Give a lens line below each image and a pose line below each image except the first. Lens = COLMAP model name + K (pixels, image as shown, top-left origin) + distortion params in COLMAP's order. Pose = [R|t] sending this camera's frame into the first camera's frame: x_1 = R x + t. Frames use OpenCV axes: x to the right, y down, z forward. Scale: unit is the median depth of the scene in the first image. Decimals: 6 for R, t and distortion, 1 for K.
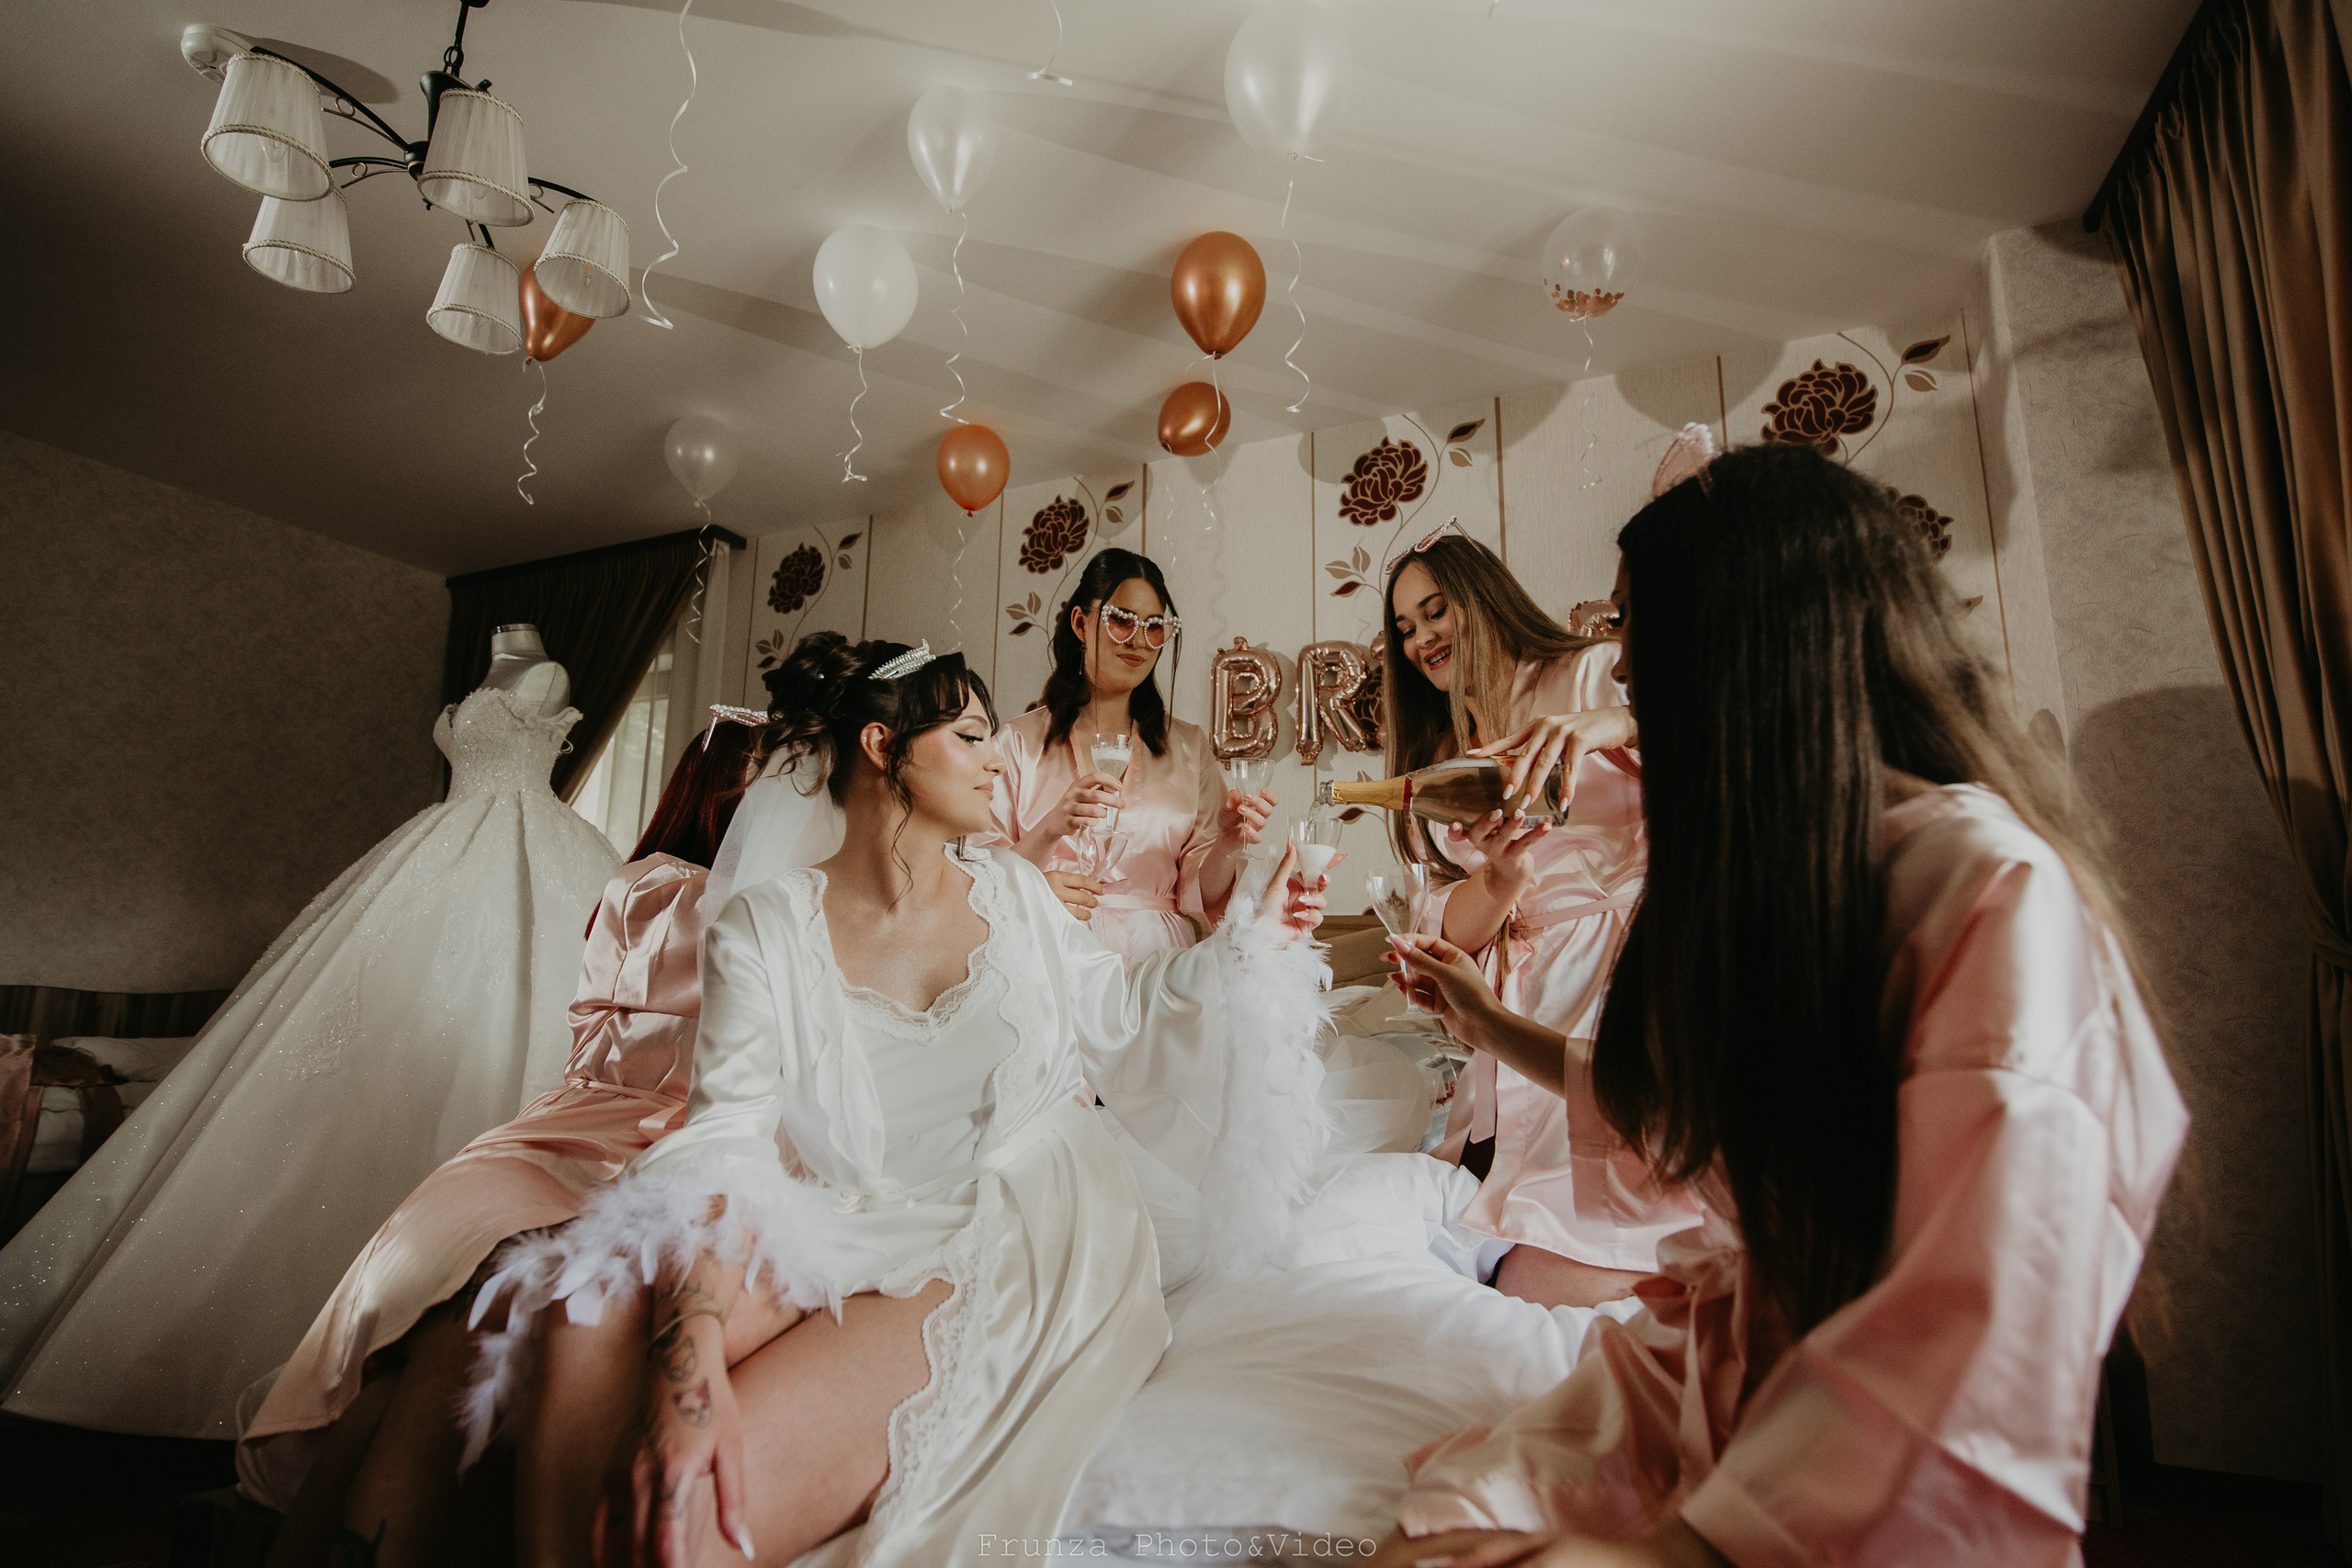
lens RADIAL K [[1065.5, 0, 1187.4], [0, 1065.5, 775.7], [0, 0, 1]] dist [-0.000532, -0.010143]
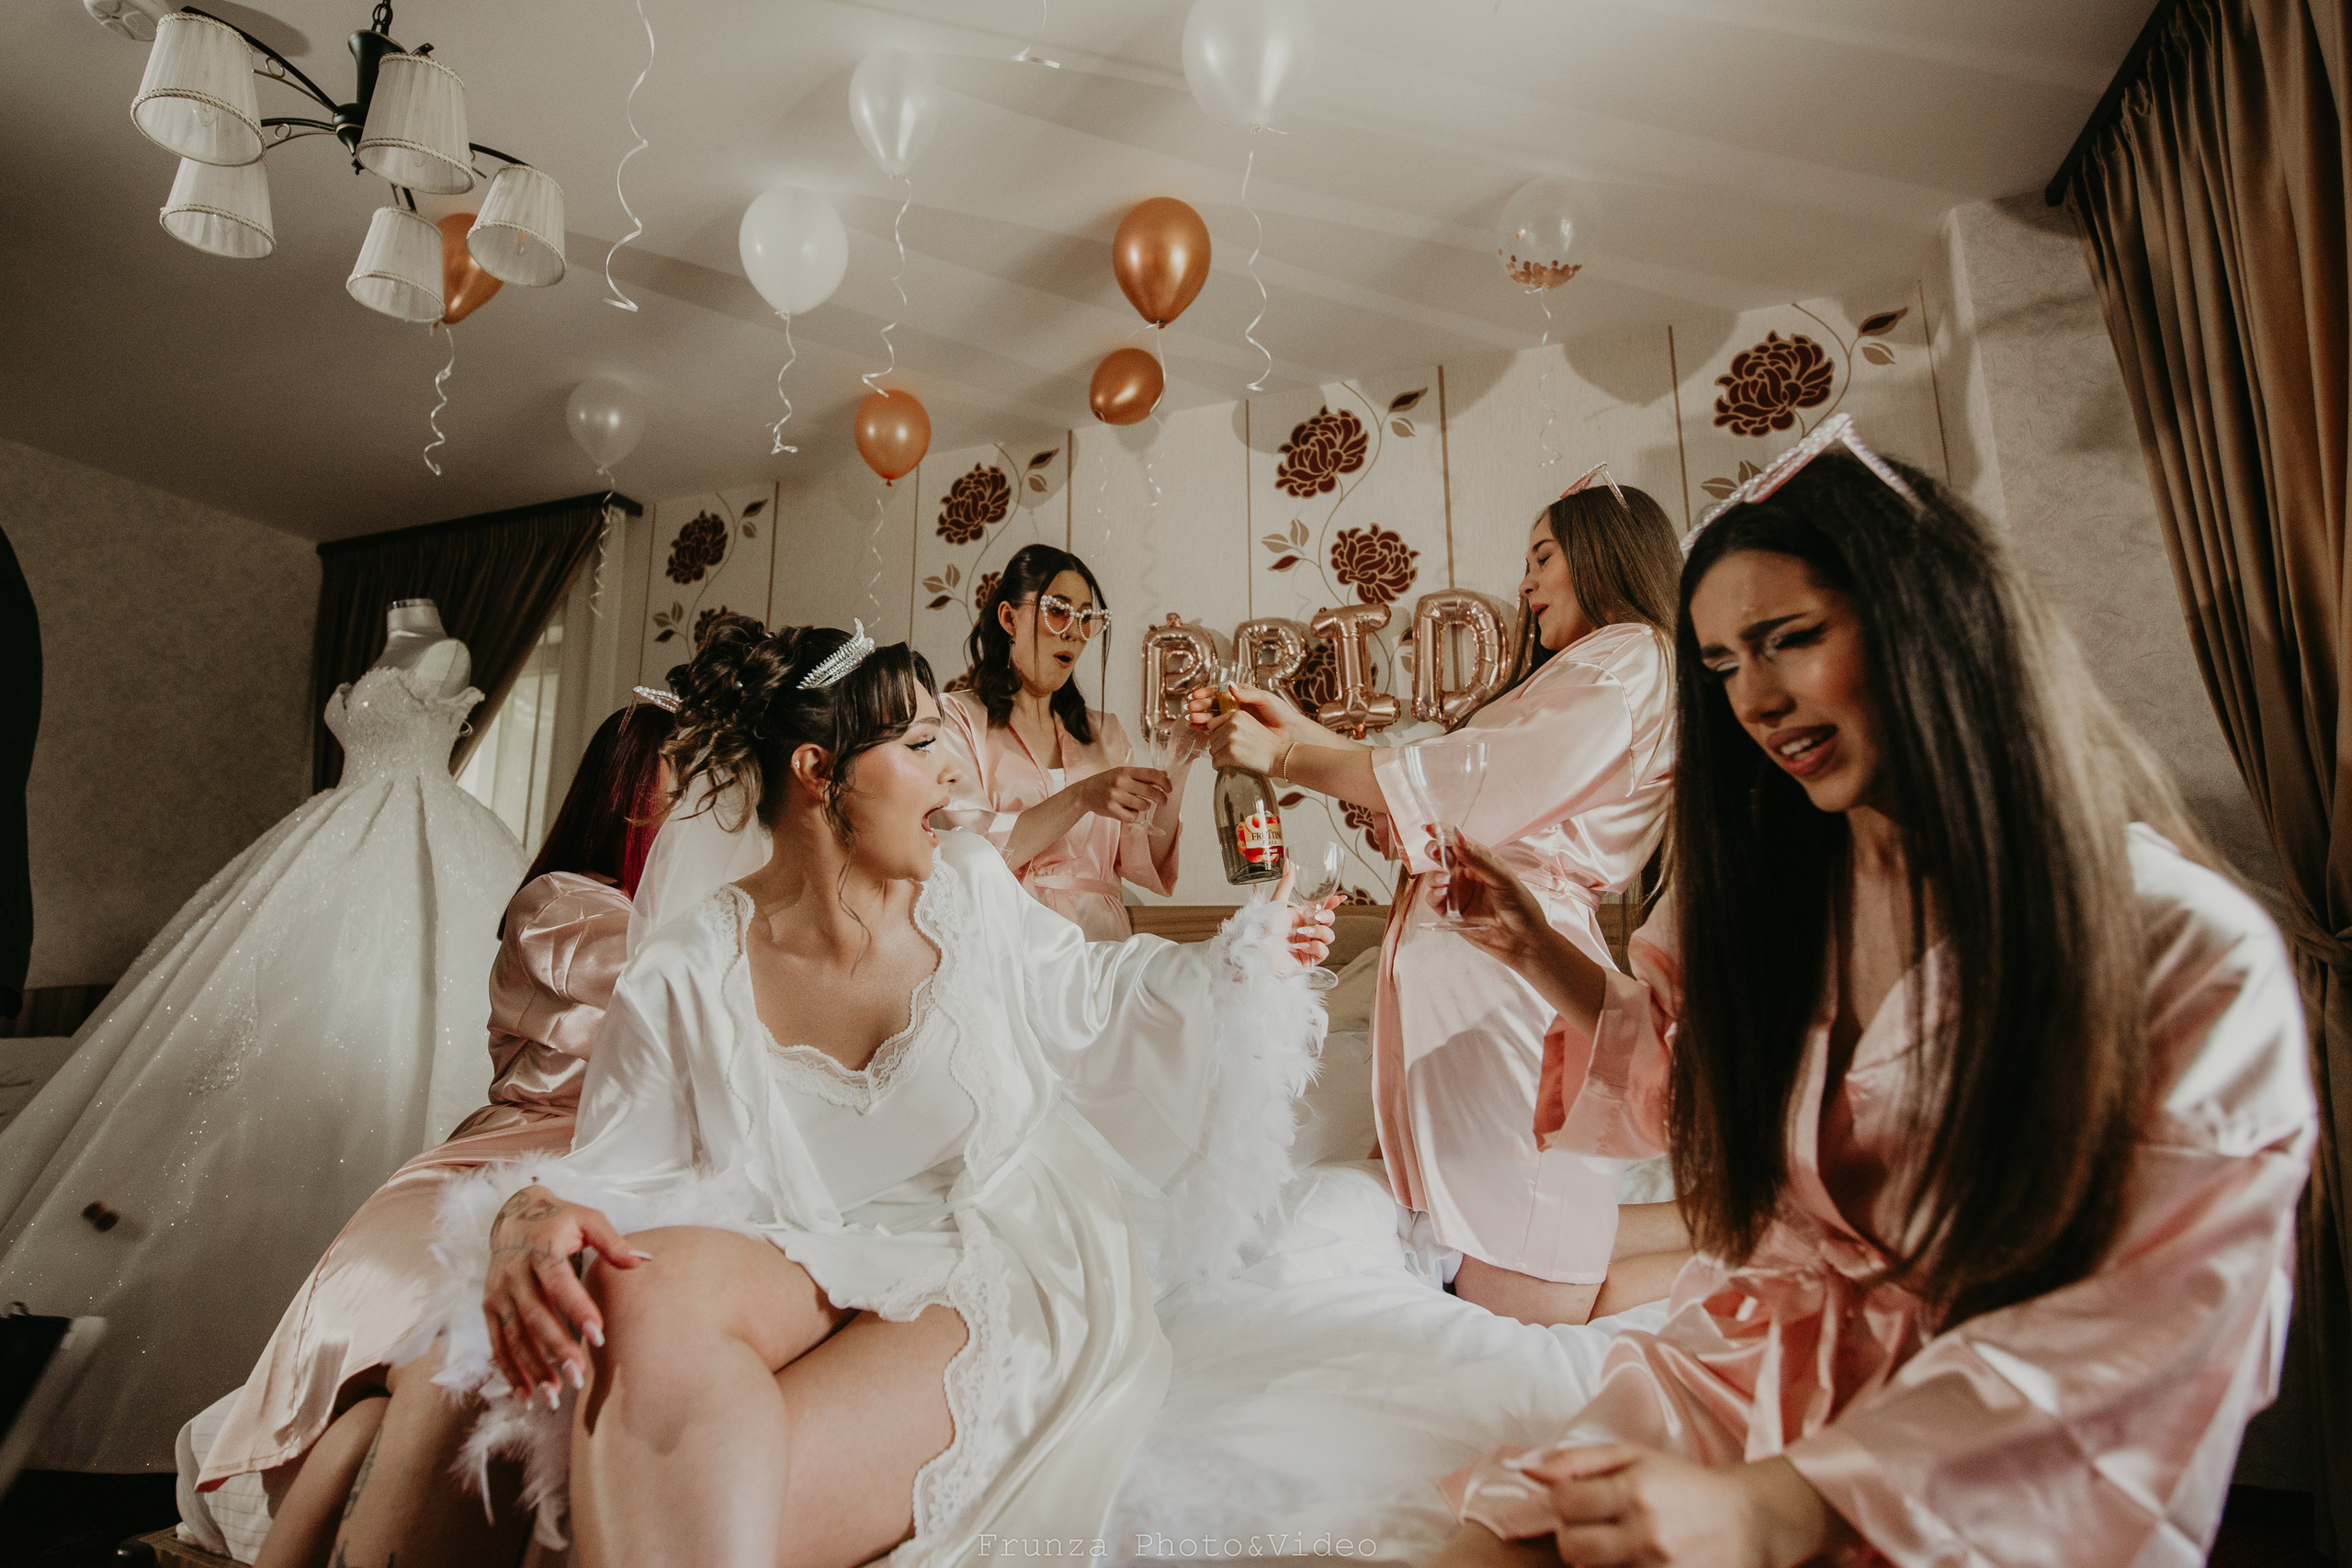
lens RADIAL K [[1131.9, 0, 1105.8], [0, 1131.9, 729.9], [0, 0, 1]] dist [0.001593, -0.011092]
pose [[0.999782, 0.000377, 0.020857, -0.038478], [-0.000026, 0.999858, -0.016827, -0.009891], [-0.020861, 0.016823, 0.999641, -0.014122]]
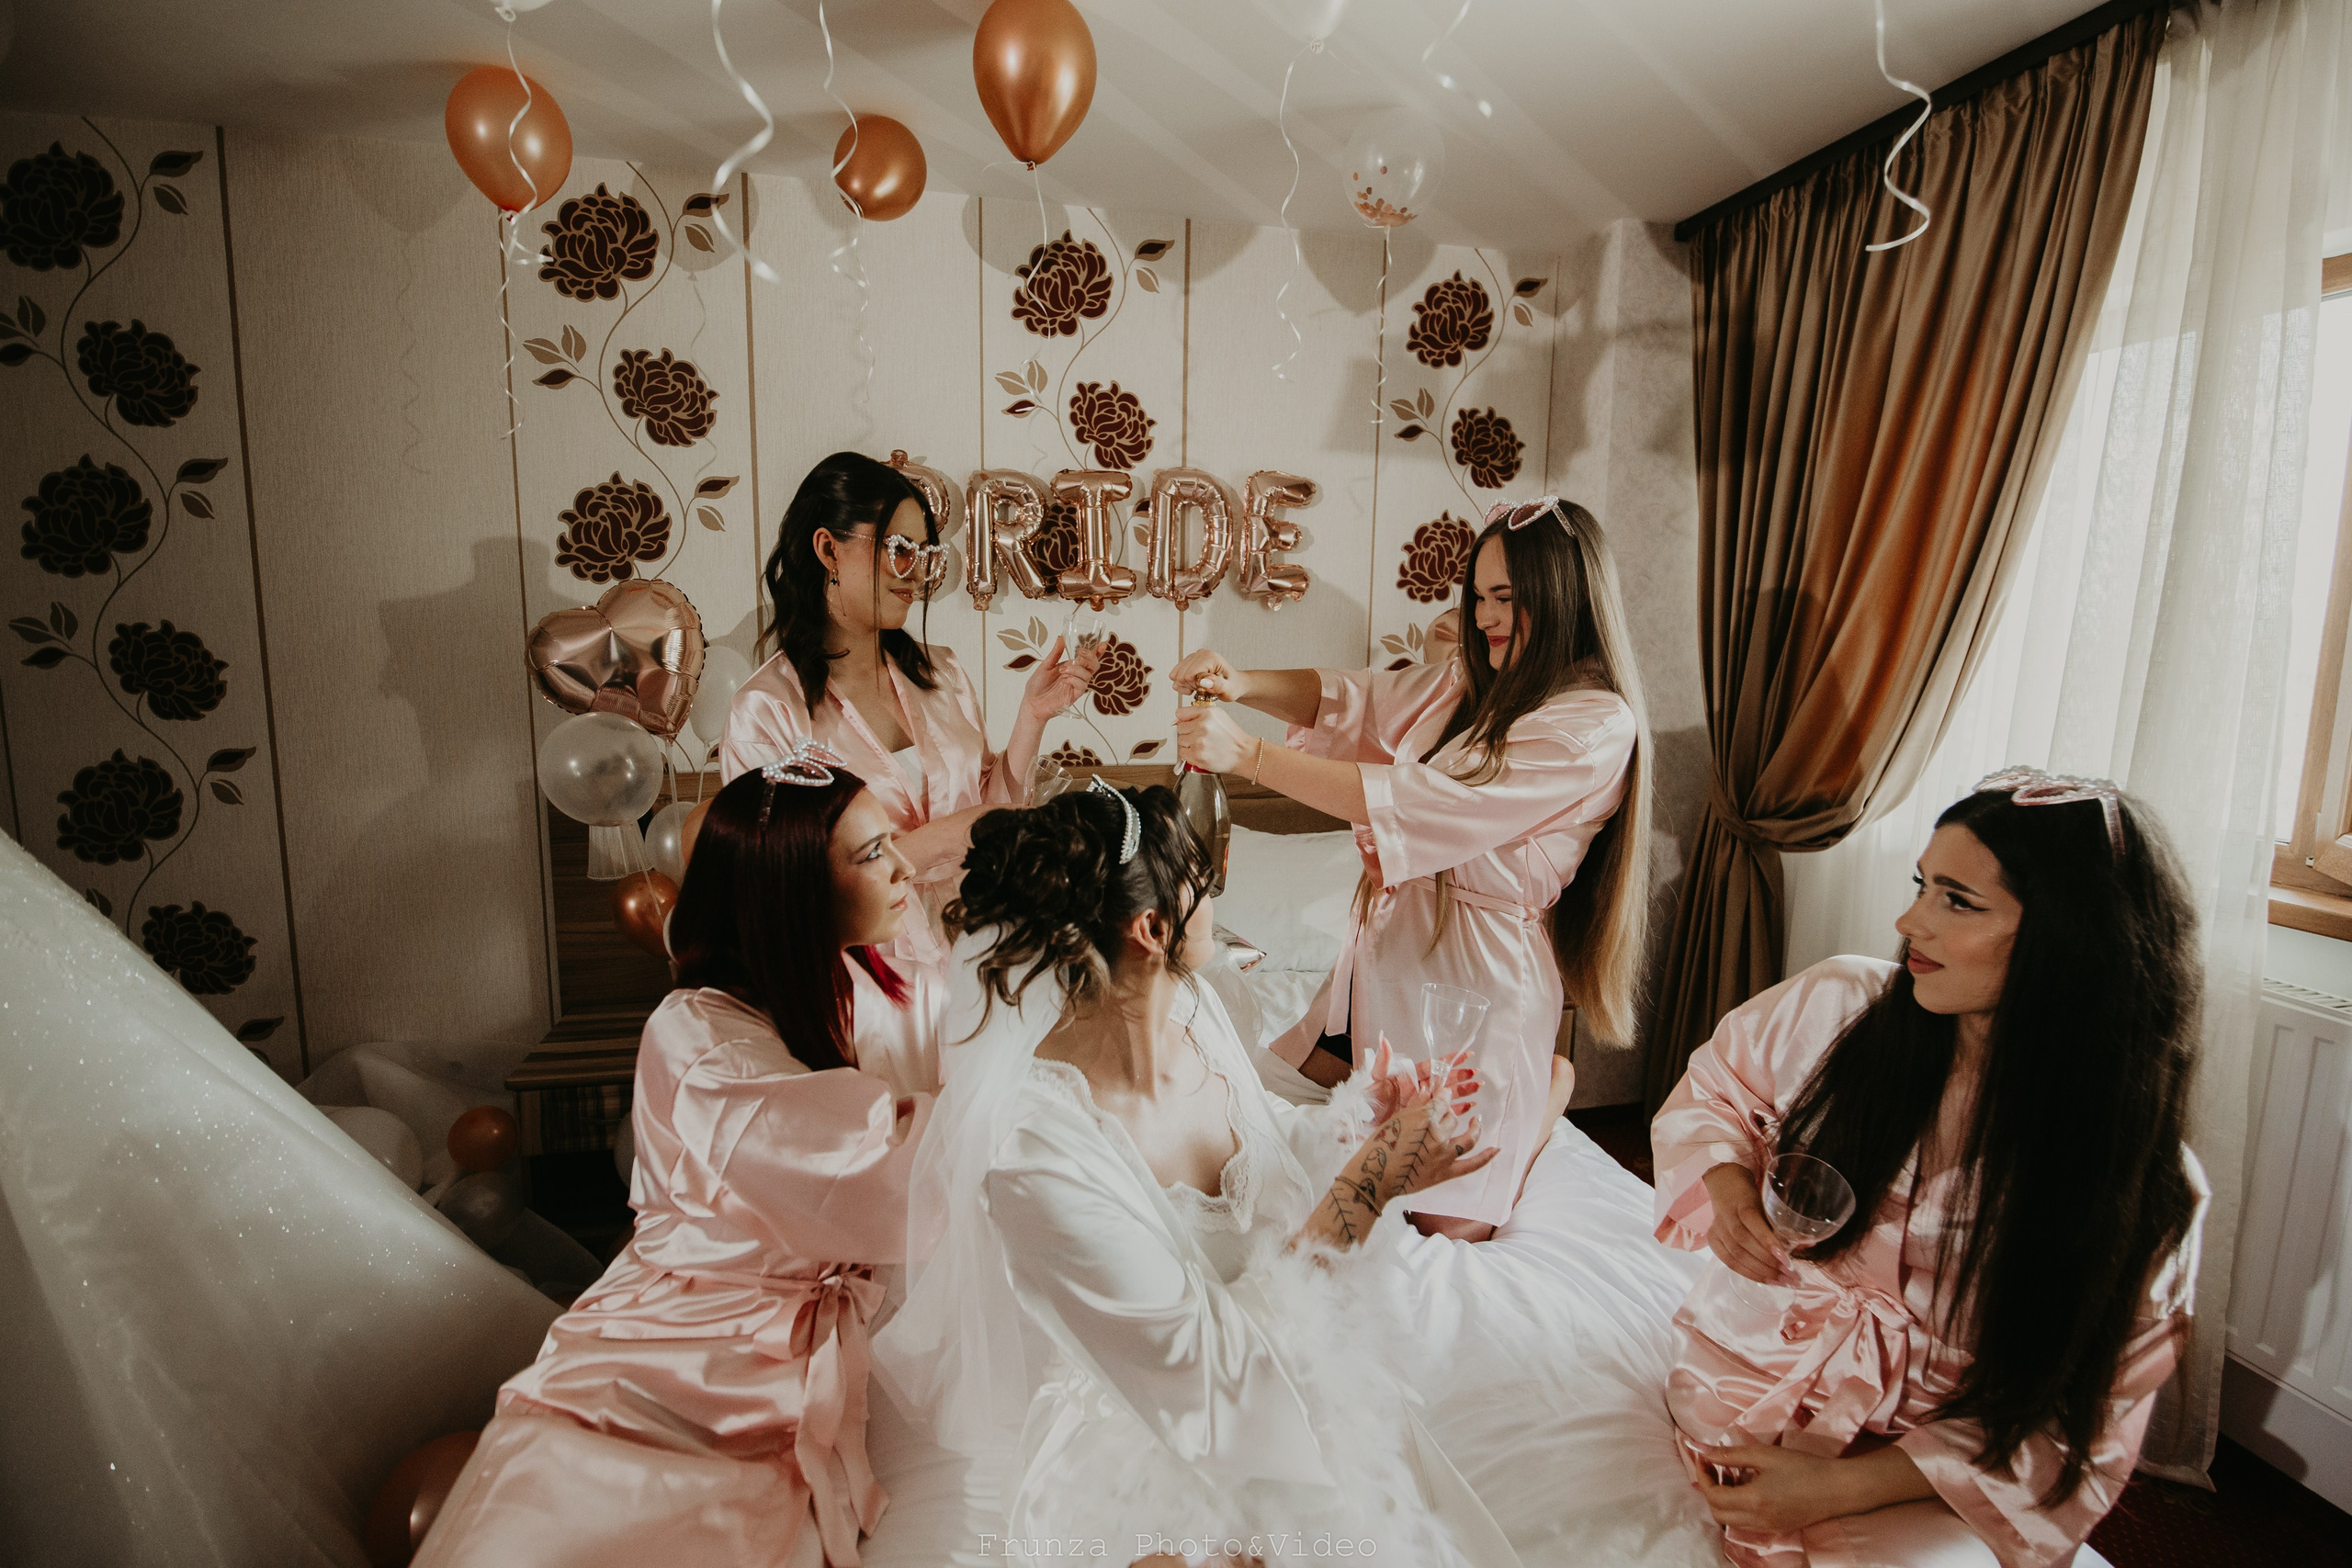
lens RADIAL K [[1033.5, 0, 1160.4], [0, 1033.5, 779.5], [0, 0, 1]] dist [-0.006621, -0.008696]
pose [[0.808171, -0.092353, 0.581662, -0.349363], [-0.104406, 0.949520, 0.295823, -0.175718], [-0.579620, -0.299804, 0.757732, 0.205606]]
